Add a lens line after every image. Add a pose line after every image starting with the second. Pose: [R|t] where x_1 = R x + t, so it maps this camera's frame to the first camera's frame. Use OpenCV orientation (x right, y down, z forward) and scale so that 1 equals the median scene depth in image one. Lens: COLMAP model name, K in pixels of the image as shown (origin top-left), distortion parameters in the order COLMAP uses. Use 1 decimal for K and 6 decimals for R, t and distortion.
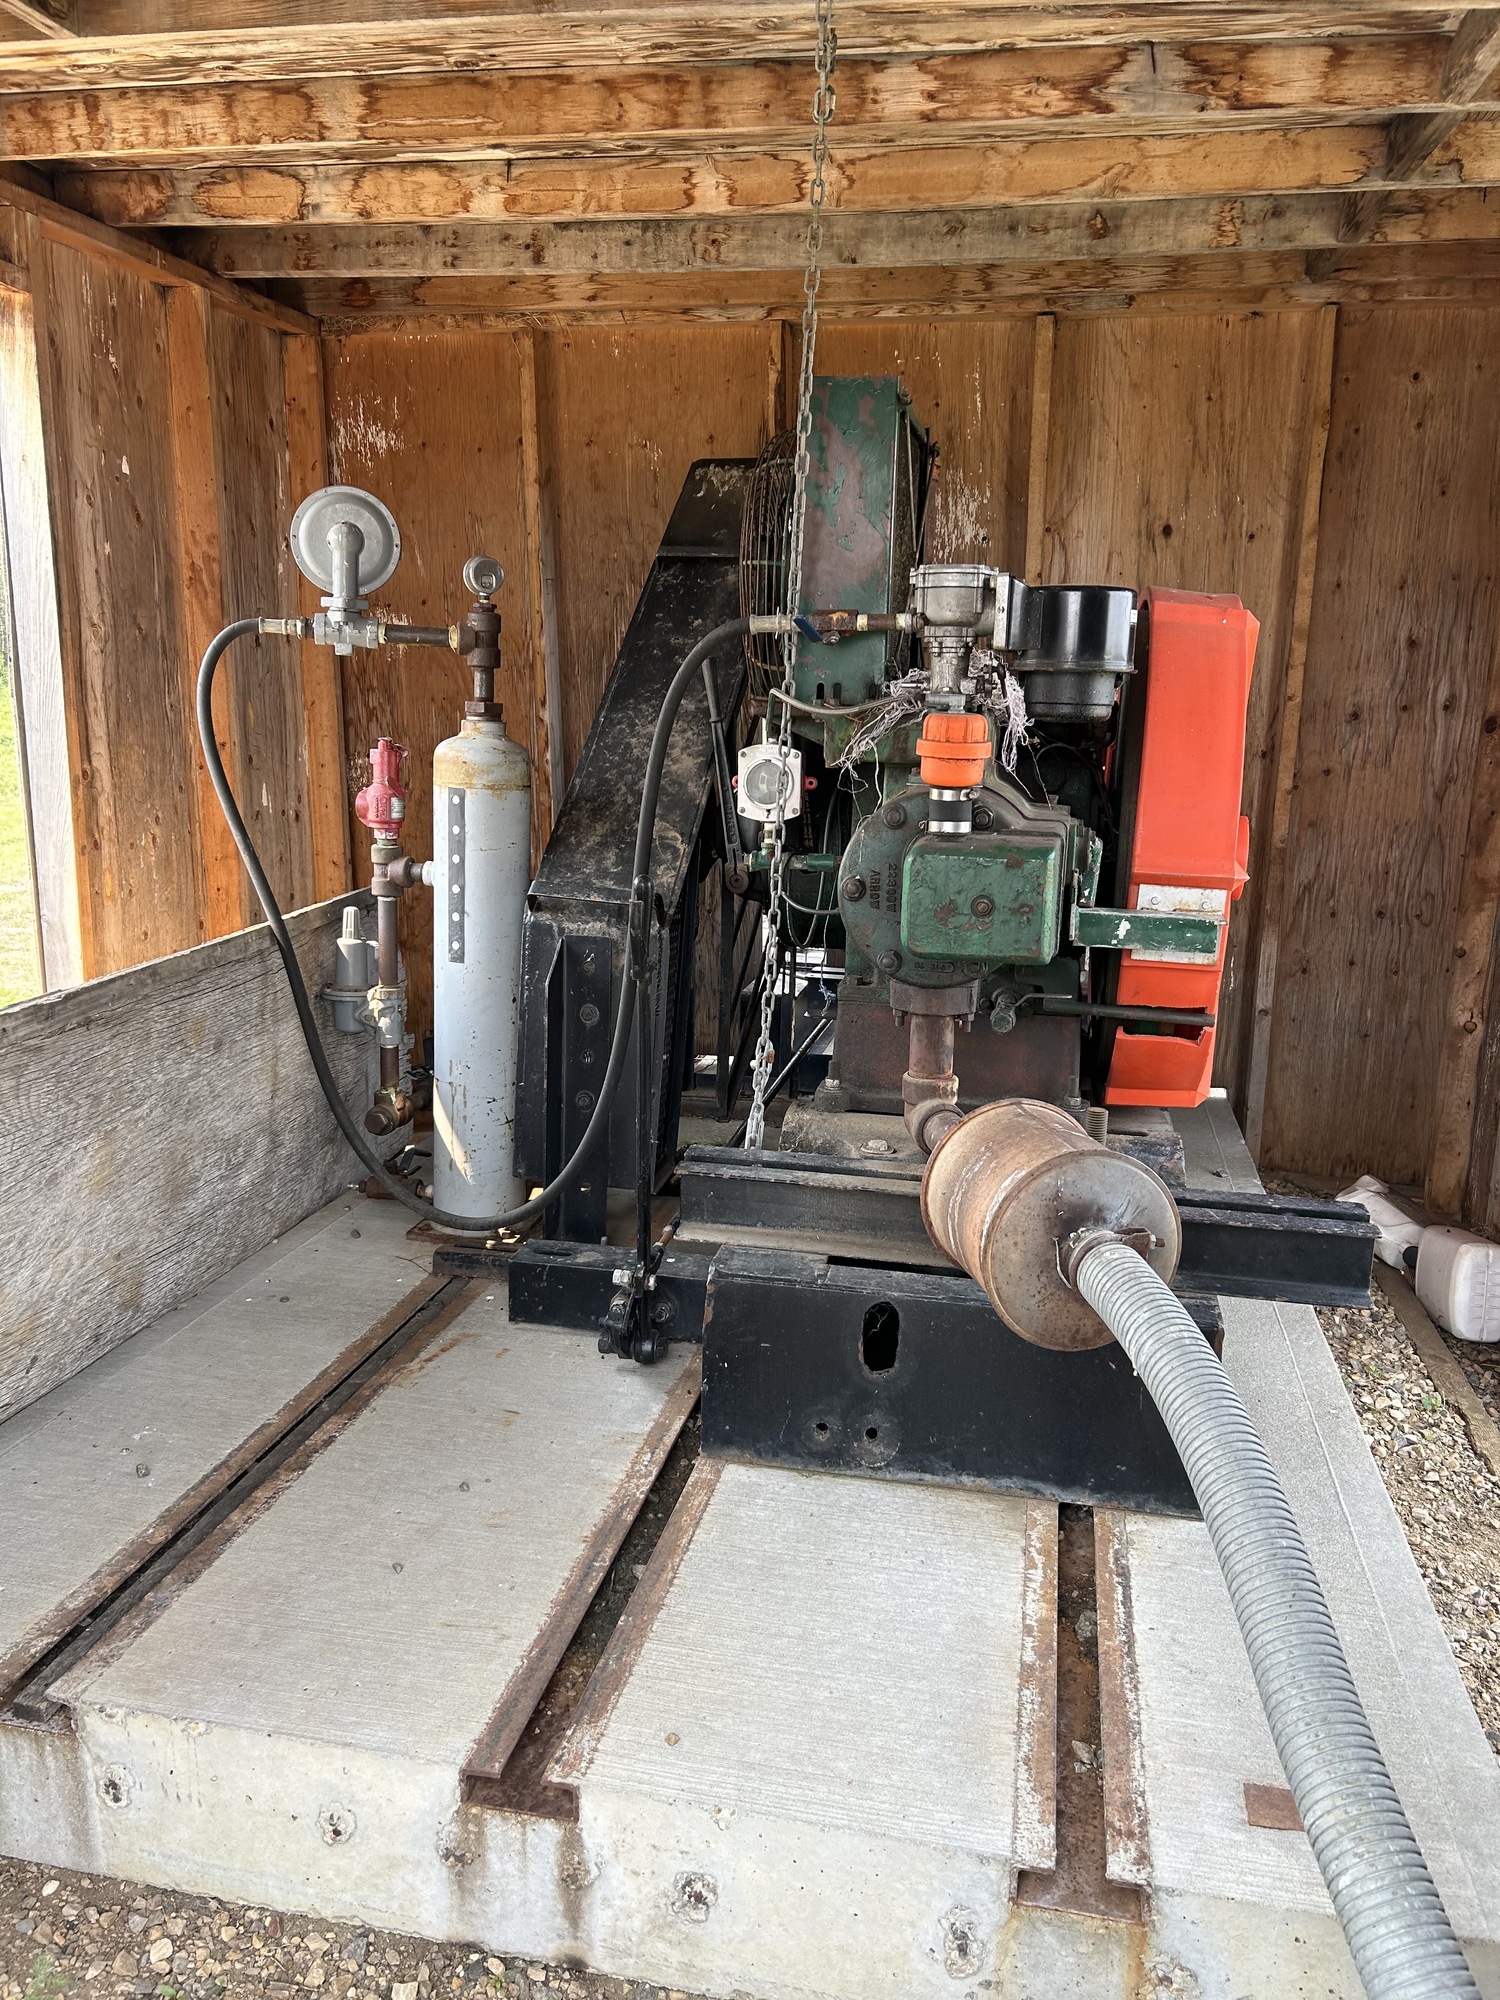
lens RADIAL K [[1512.6, 0, 754.9], [0, 1512.6, 1002.4], [0, 0, 1]] dist [0.028336, -0.023312]
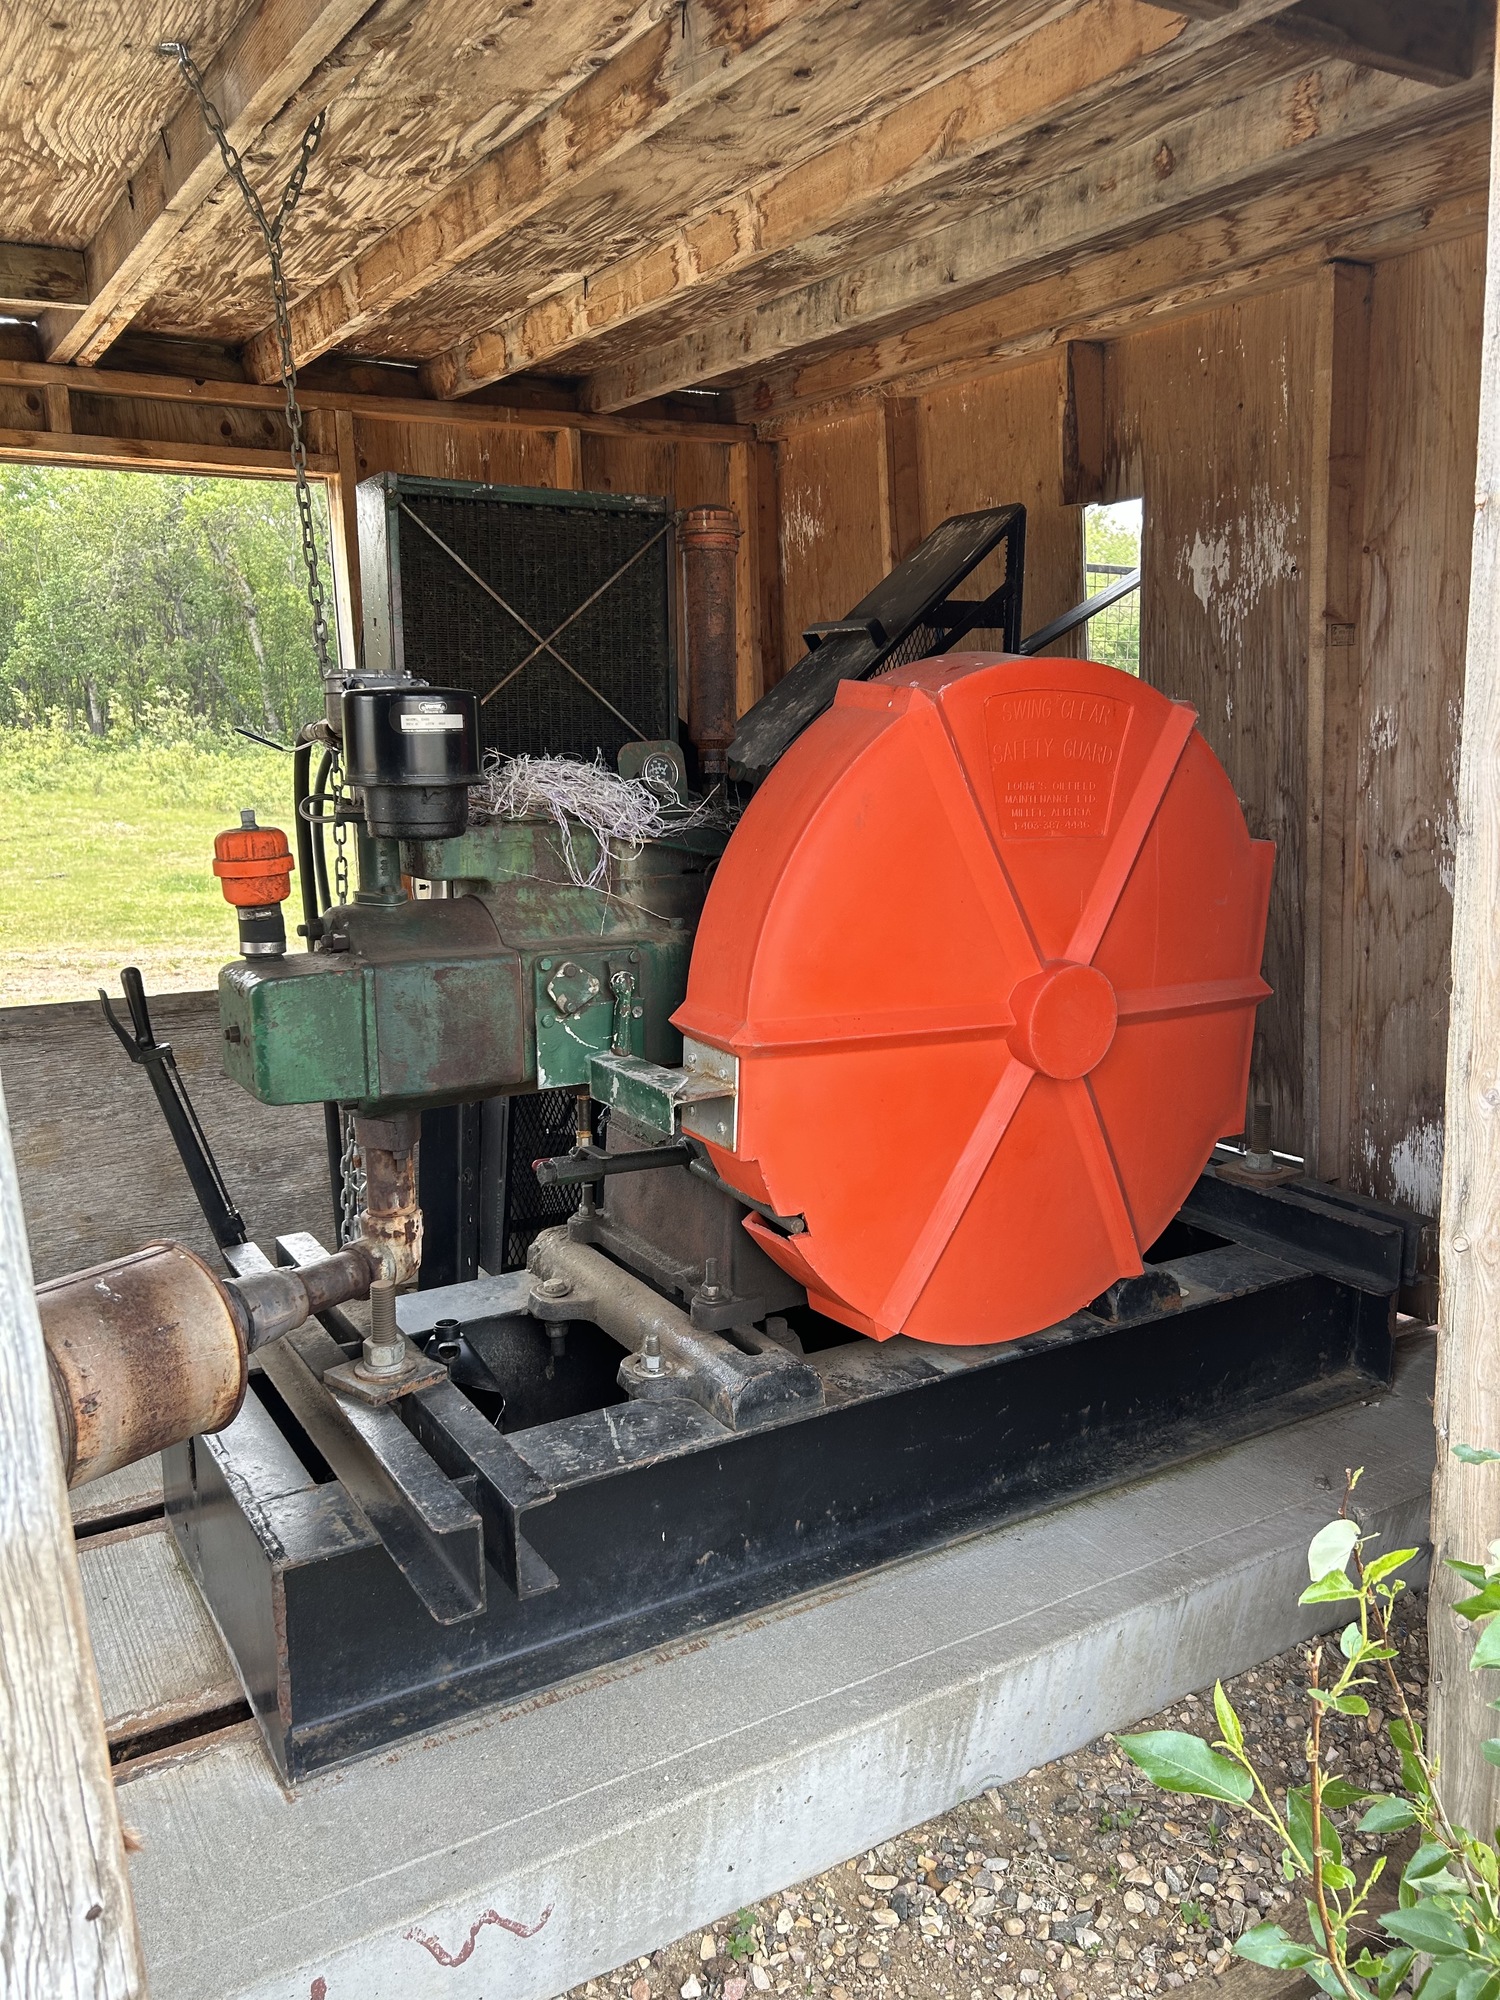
lens RADIAL K [[1512.6, 0, 748.3], [0, 1512.6, 1003.2], [0, 0, 1]] dist [0.028336, -0.023312]
pose [[0.680882, 0.110194, -0.724056, 0.669936], [-0.129678, 0.991135, 0.028895, -0.096313], [0.720821, 0.074220, 0.689136, 0.368140]]
